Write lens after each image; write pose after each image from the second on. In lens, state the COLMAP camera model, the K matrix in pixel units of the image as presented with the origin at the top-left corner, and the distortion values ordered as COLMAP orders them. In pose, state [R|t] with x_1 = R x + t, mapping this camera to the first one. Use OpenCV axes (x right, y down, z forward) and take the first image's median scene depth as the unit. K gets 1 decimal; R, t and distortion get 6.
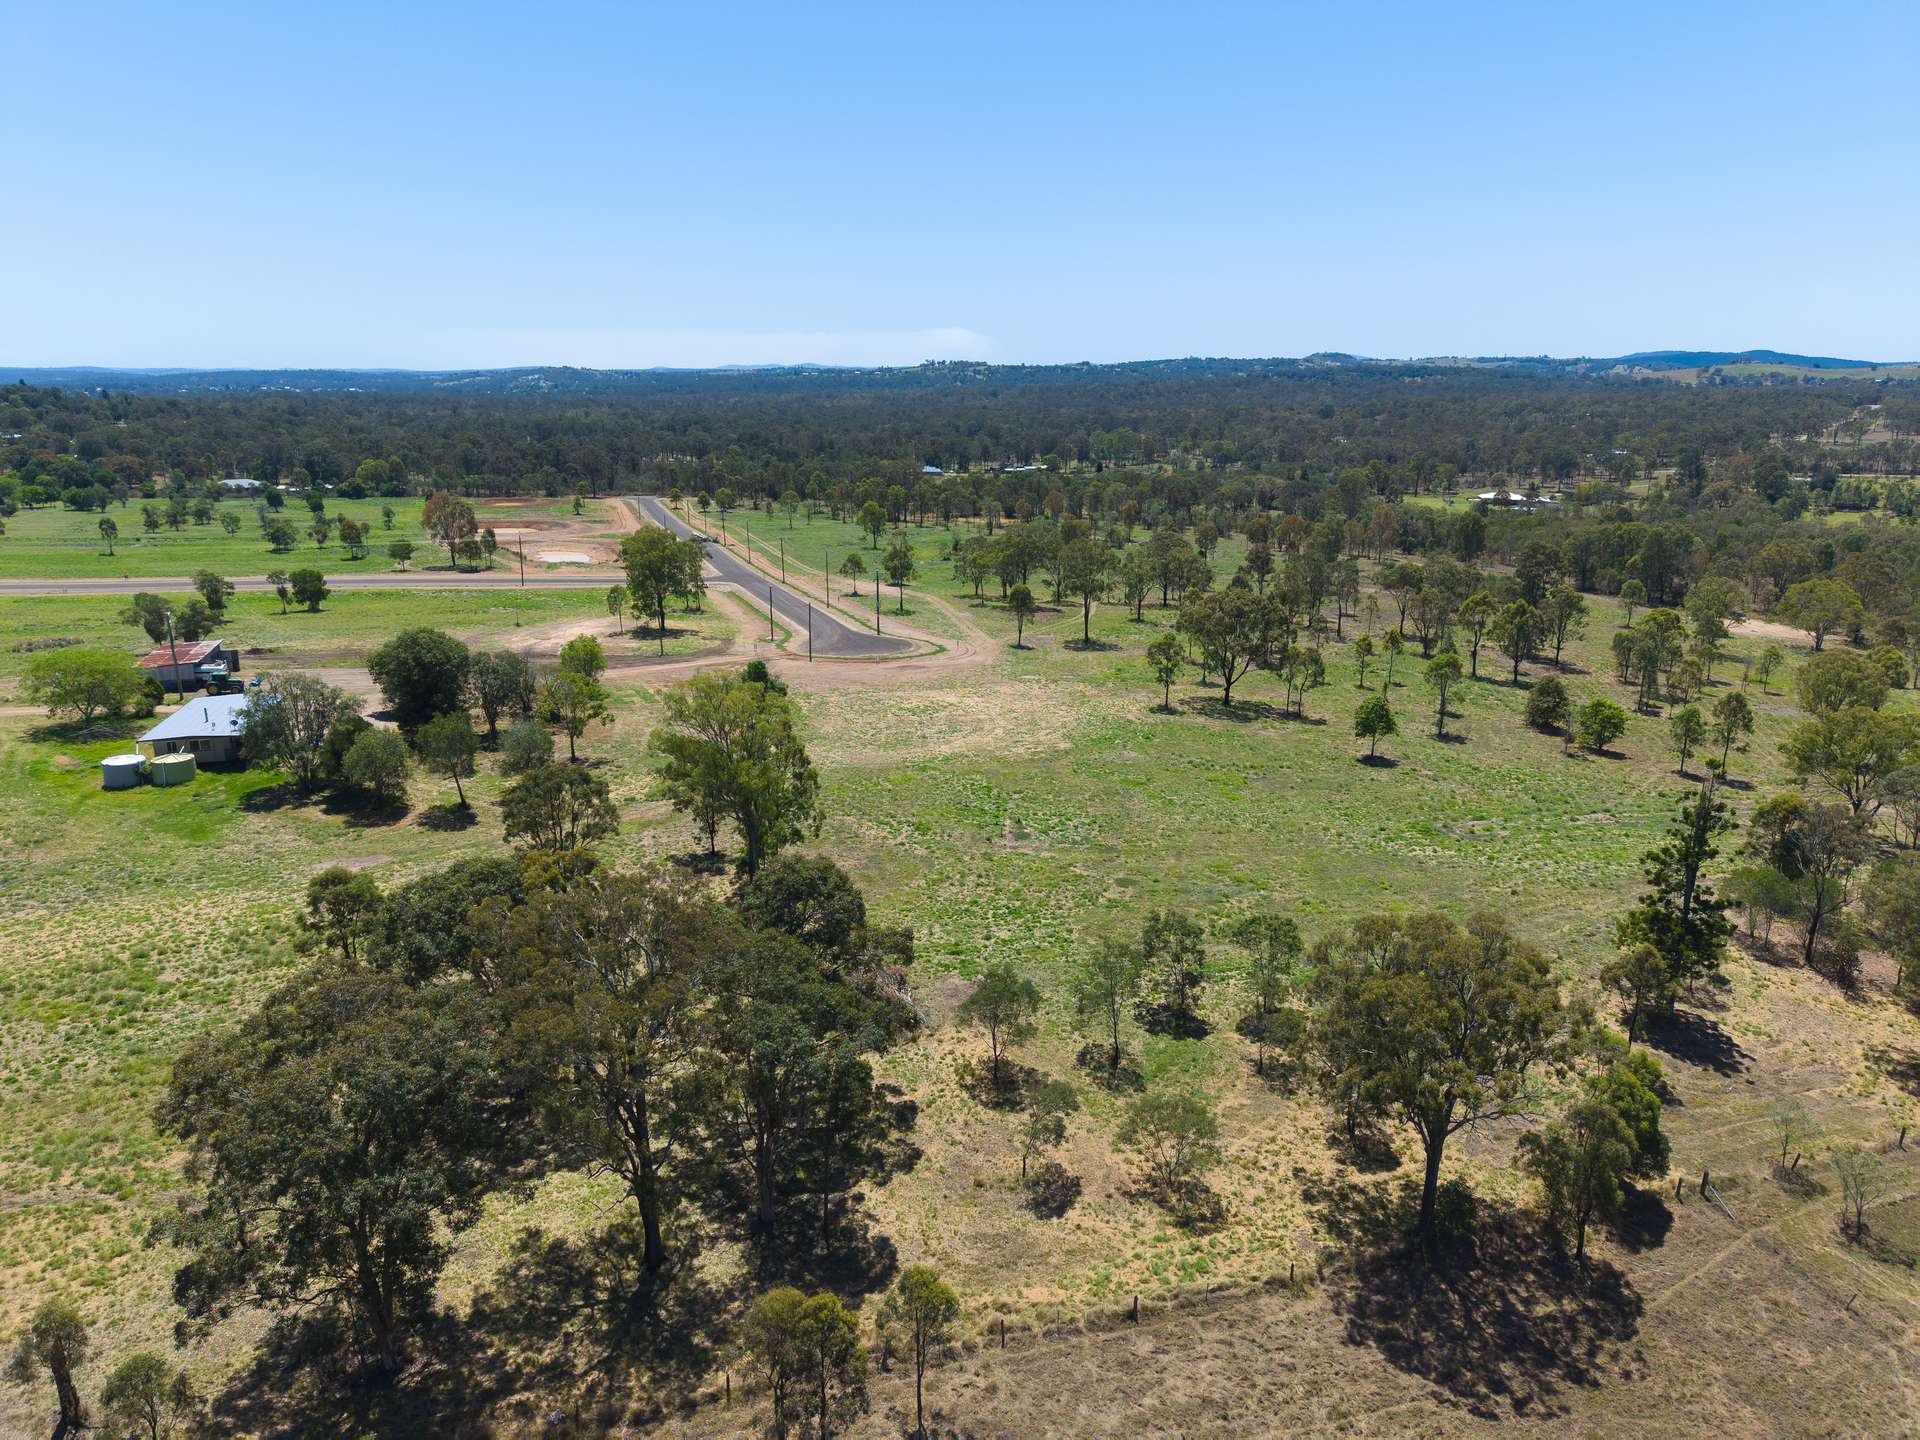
lens RADIAL K [[1305.3, 0, 918.5], [0, 1305.3, 751.5], [0, 0, 1]] dist [0.094895, -0.150598]
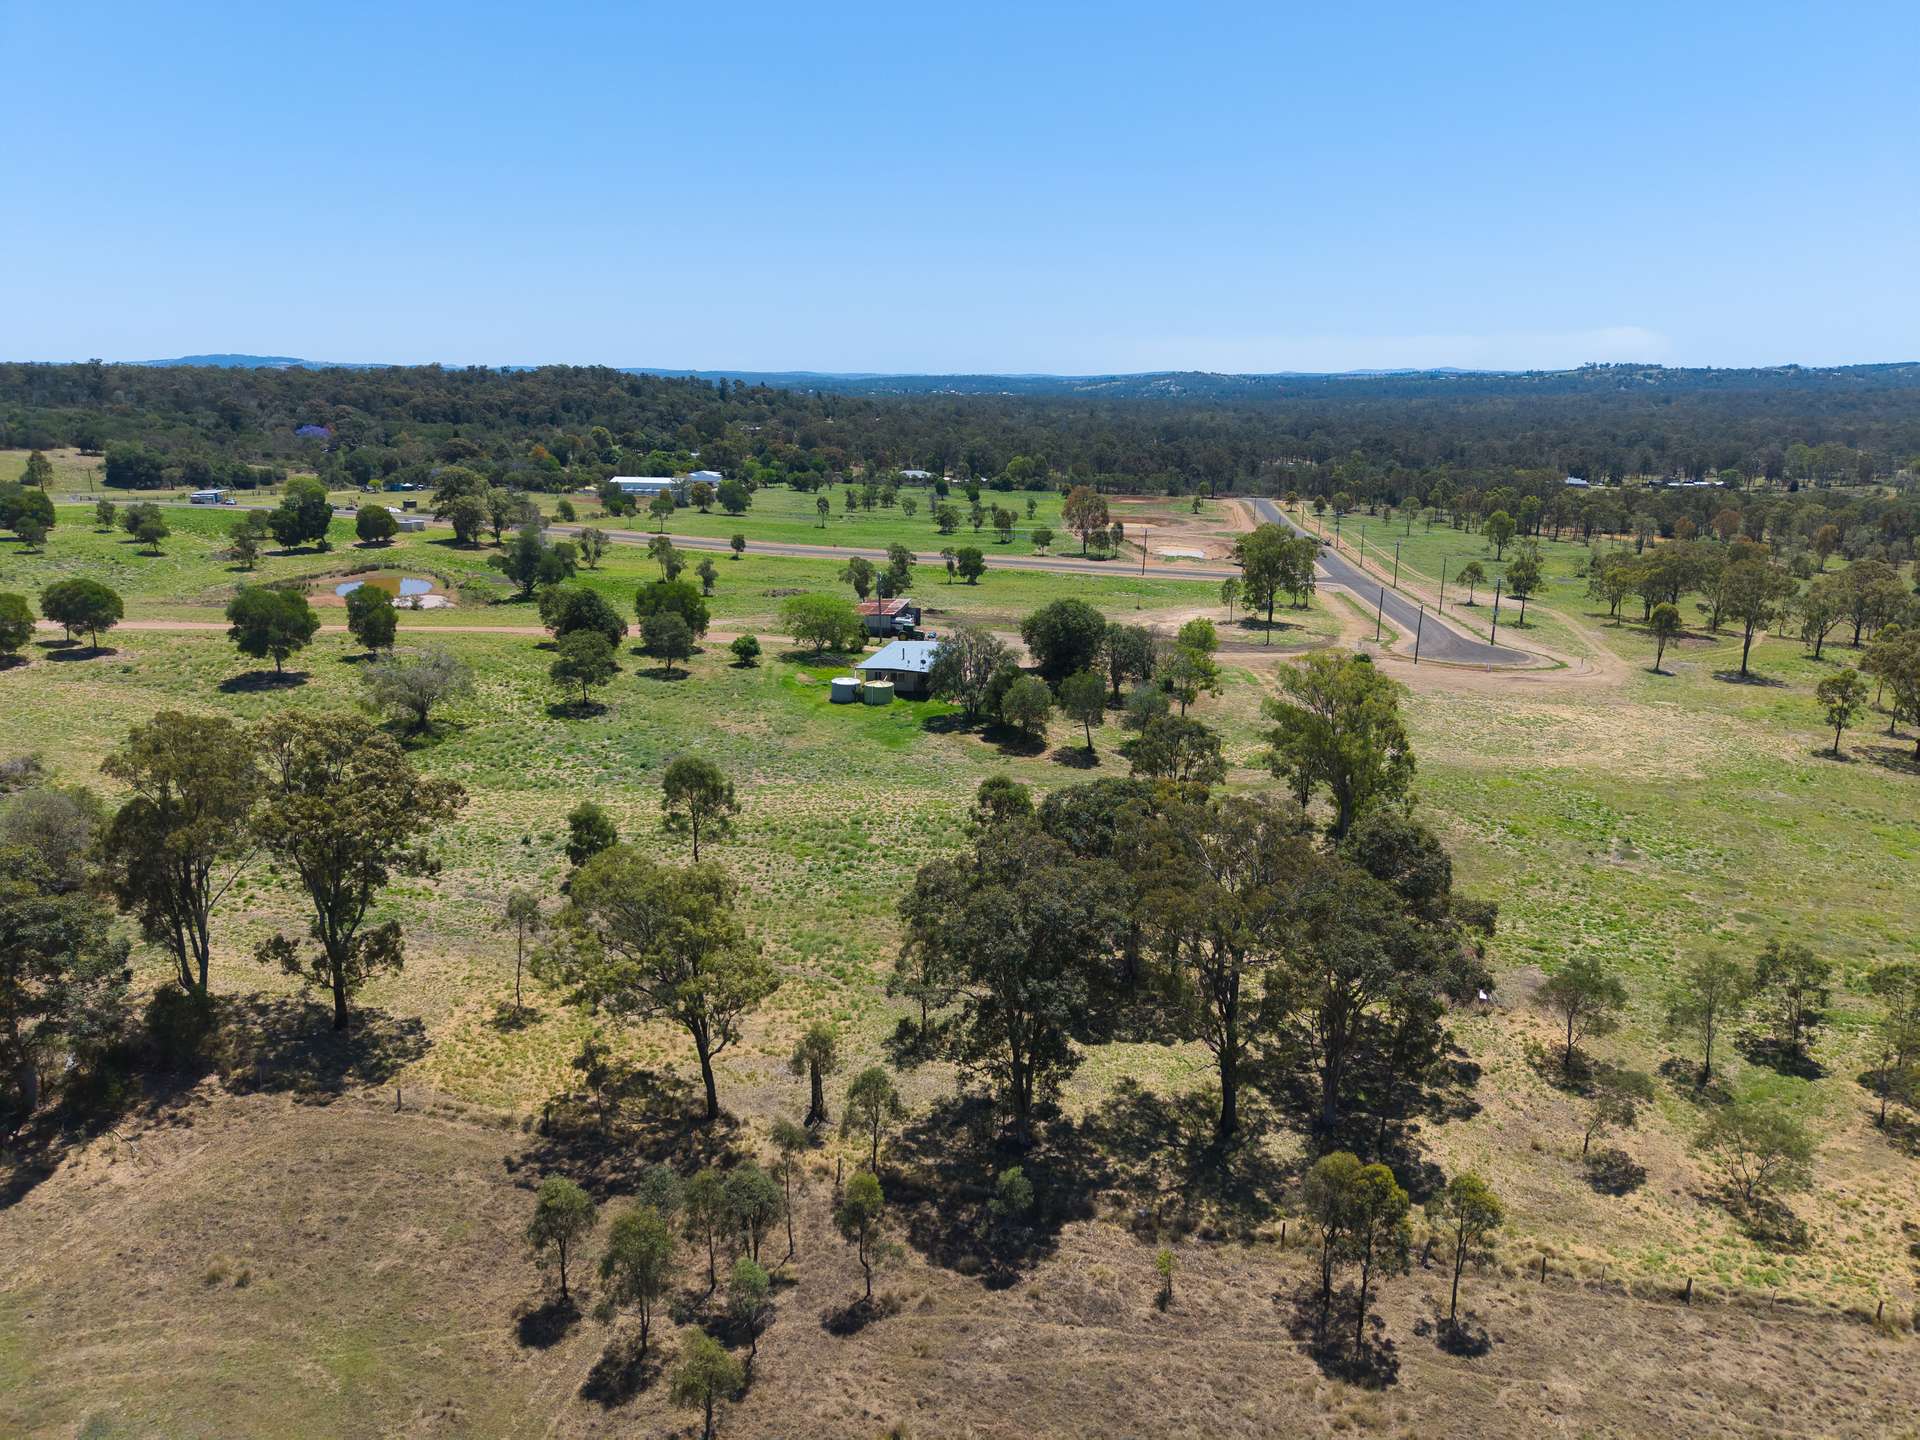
lens RADIAL K [[1312.0, 0, 949.1], [0, 1312.0, 753.9], [0, 0, 1]] dist [0.036976, -0.029913]
pose [[0.910261, 0.117339, -0.397060, 0.001199], [-0.118064, 0.992746, 0.022713, 0.032291], [0.396845, 0.026204, 0.917512, -0.108807]]
